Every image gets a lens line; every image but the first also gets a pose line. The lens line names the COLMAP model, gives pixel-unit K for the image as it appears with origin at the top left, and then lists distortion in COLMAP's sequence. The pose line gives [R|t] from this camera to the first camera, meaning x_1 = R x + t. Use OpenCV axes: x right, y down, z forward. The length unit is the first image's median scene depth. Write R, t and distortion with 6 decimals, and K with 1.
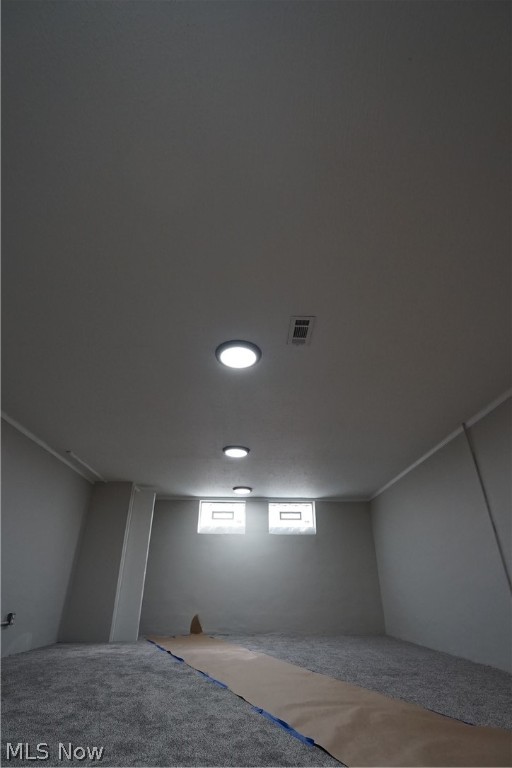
lens RADIAL K [[366.9, 0, 256.5], [0, 366.9, 380.8], [0, 0, 1]] dist [-0.042853, 0.007794]
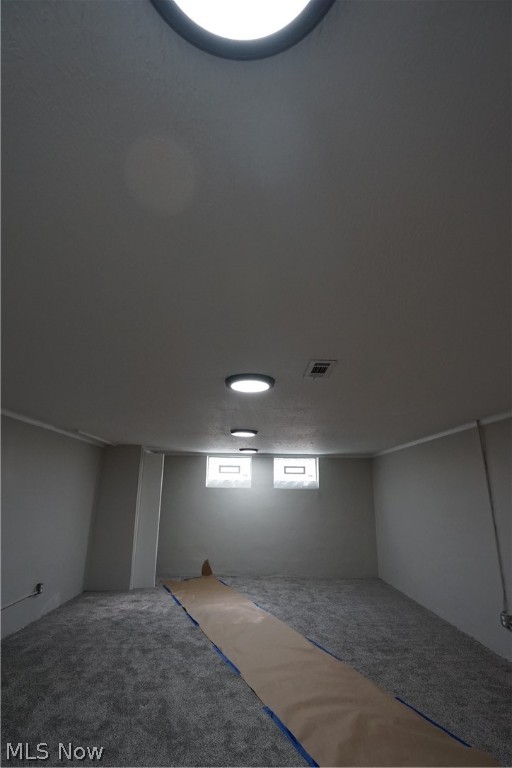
lens RADIAL K [[366.9, 0, 256.5], [0, 366.9, 380.8], [0, 0, 1]] dist [-0.042853, 0.007794]
pose [[0.999956, 0.007246, -0.005973, -0.014466], [-0.005733, 0.974851, 0.222782, -0.145928], [0.007437, -0.222738, 0.974850, 0.051151]]
